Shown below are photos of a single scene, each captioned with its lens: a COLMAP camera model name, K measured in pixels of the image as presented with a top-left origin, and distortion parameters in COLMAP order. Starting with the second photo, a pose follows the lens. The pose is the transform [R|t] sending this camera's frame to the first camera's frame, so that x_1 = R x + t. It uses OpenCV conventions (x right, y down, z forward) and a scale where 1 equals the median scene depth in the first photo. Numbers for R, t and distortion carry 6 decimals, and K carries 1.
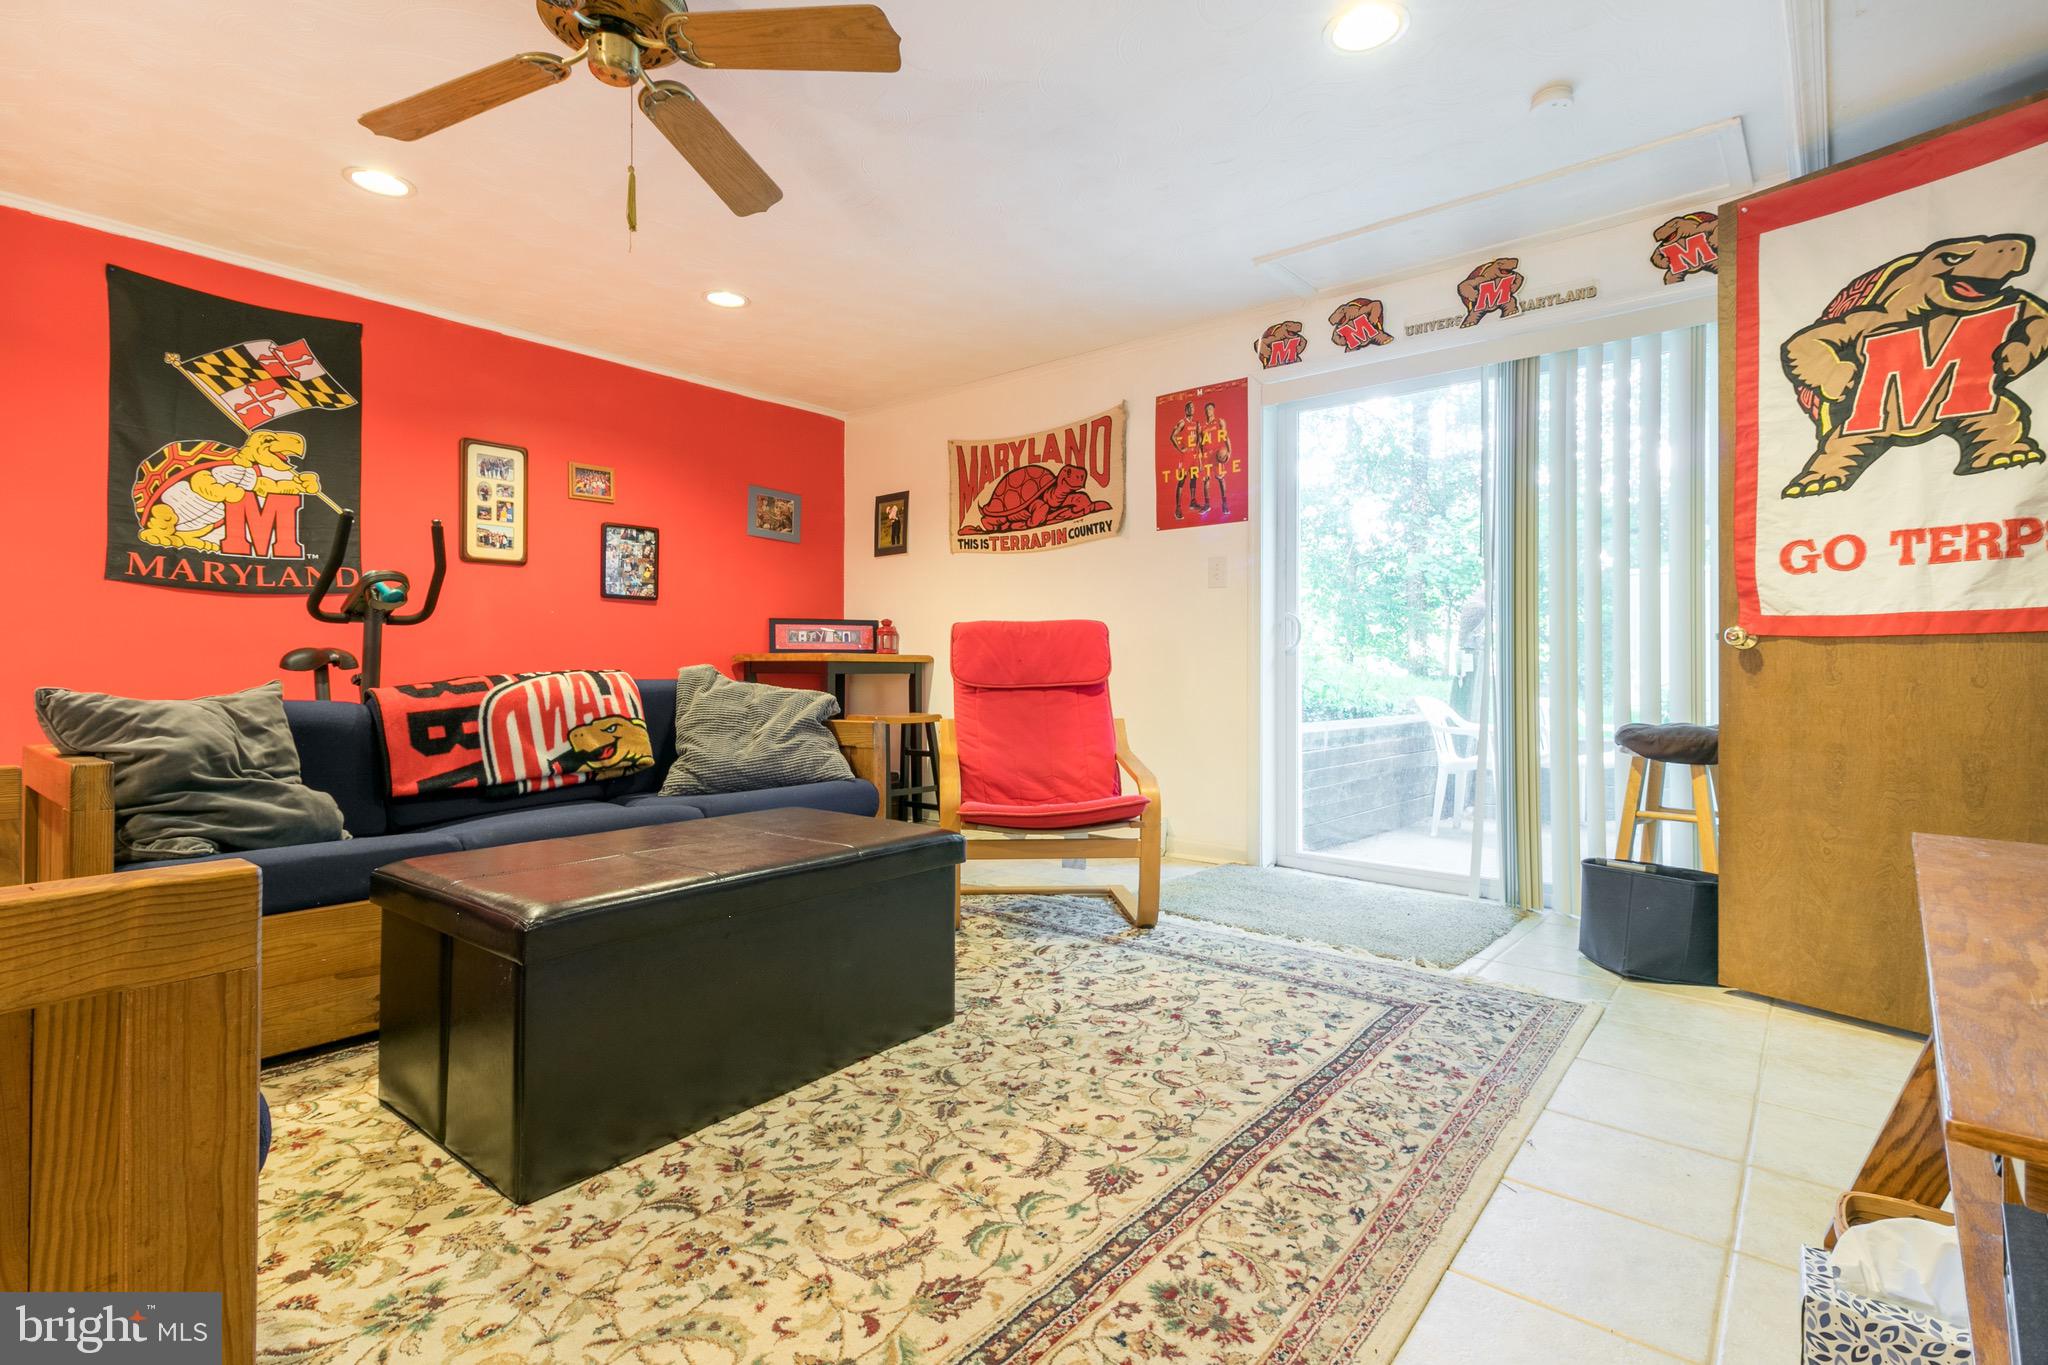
lens RADIAL K [[941.4, 0, 1028.2], [0, 941.4, 673.5], [0, 0, 1]] dist [0.003864, -0.001345]
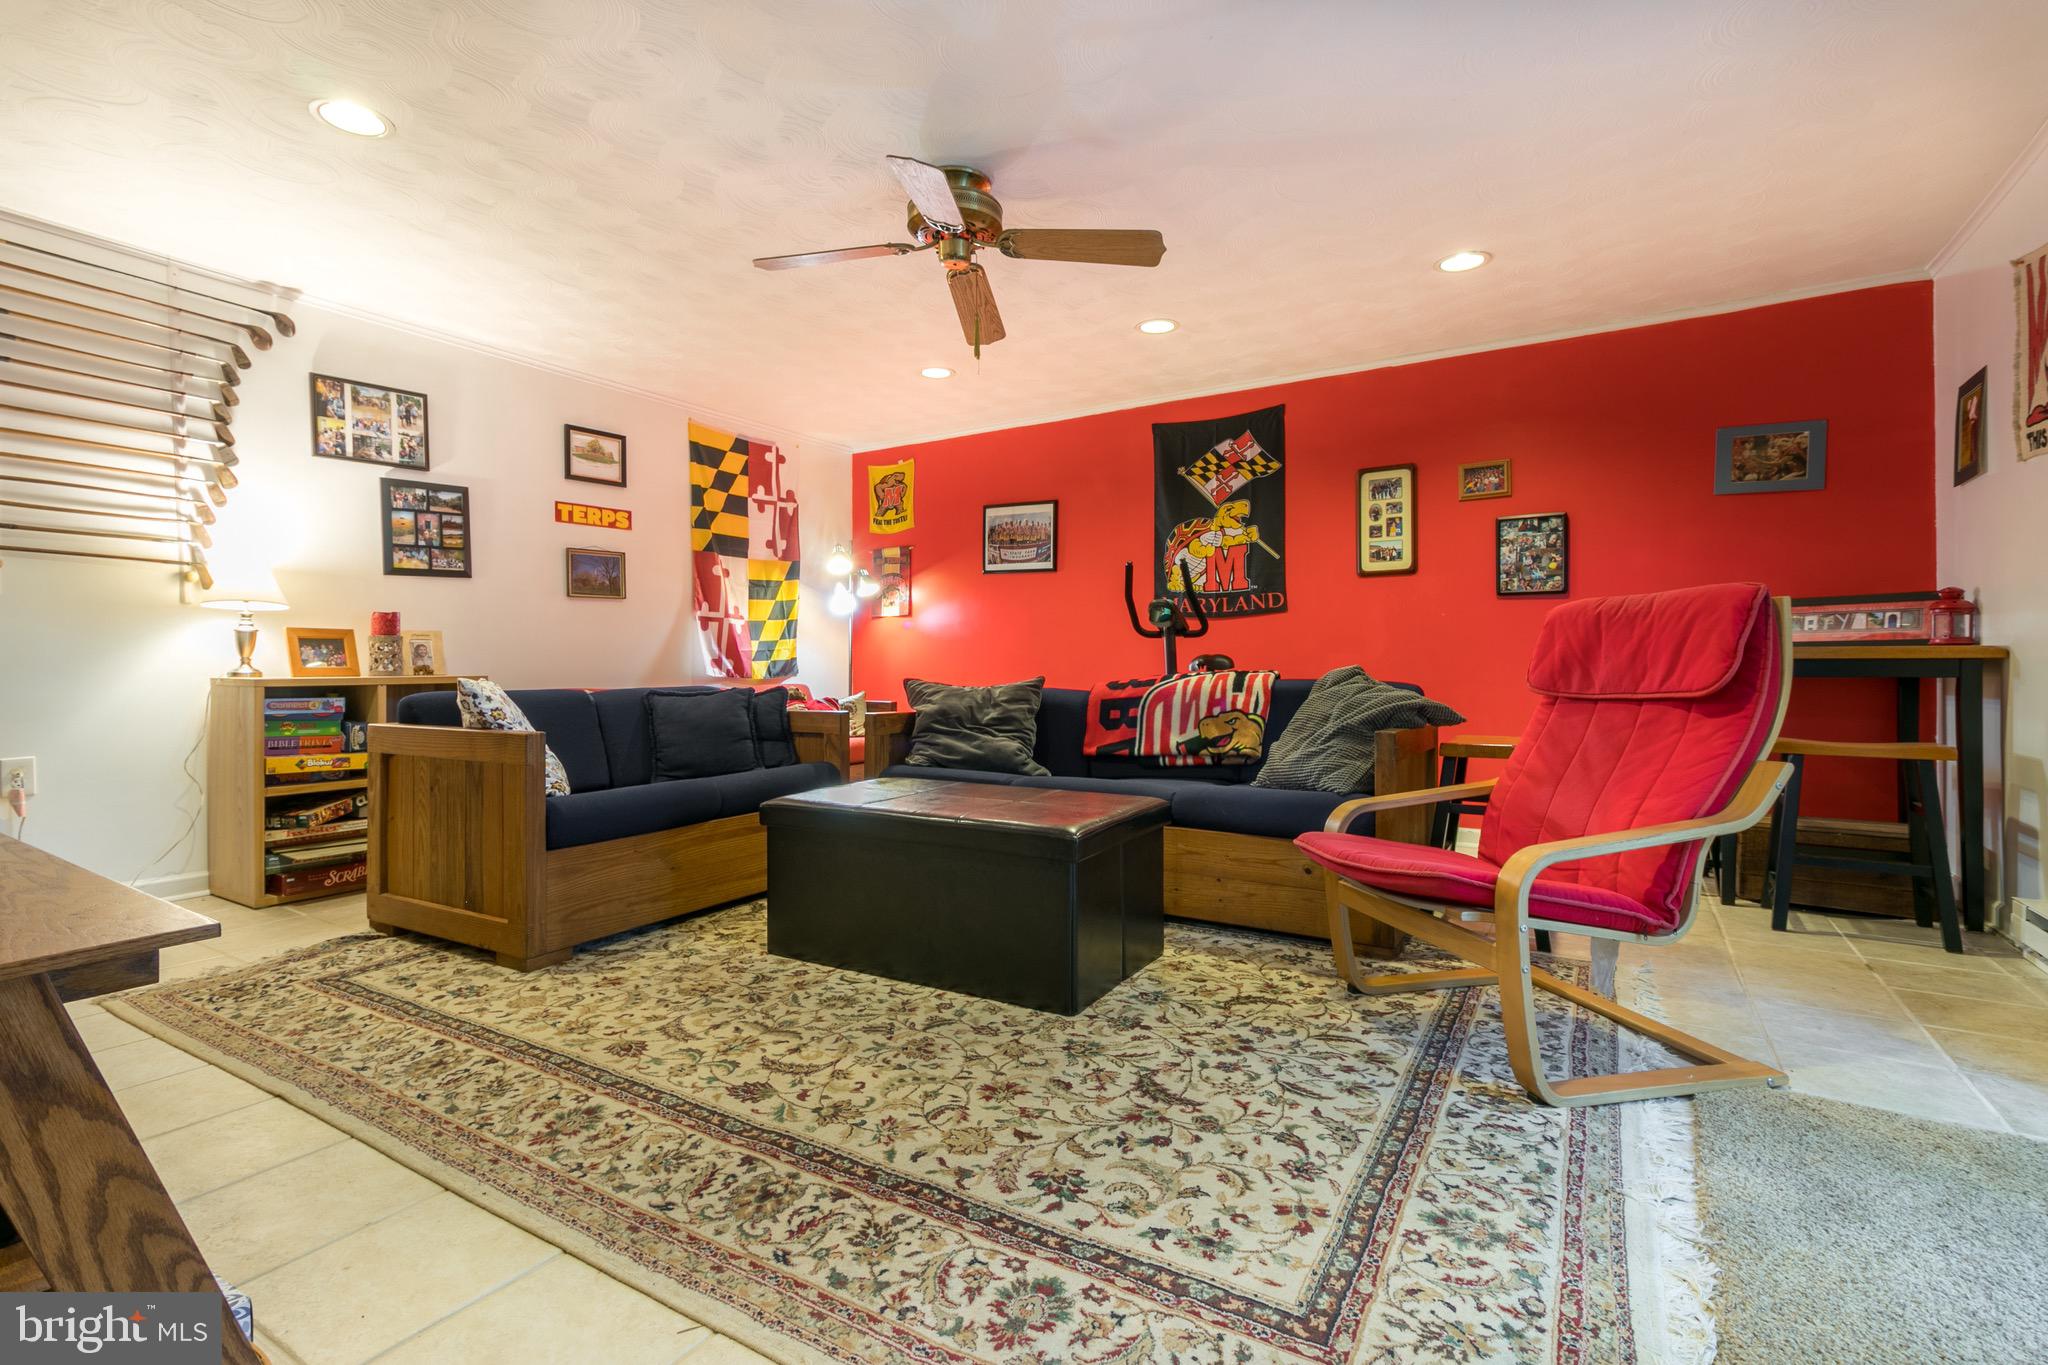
lens RADIAL K [[941.4, 0, 1025.0], [0, 941.4, 670.6], [0, 0, 1]] dist [0.003864, -0.001345]
pose [[0.147323, 0.000920, -0.989088, 0.856422], [-0.004991, 0.999988, 0.000187, -0.003166], [0.989076, 0.004909, 0.147326, 0.747872]]
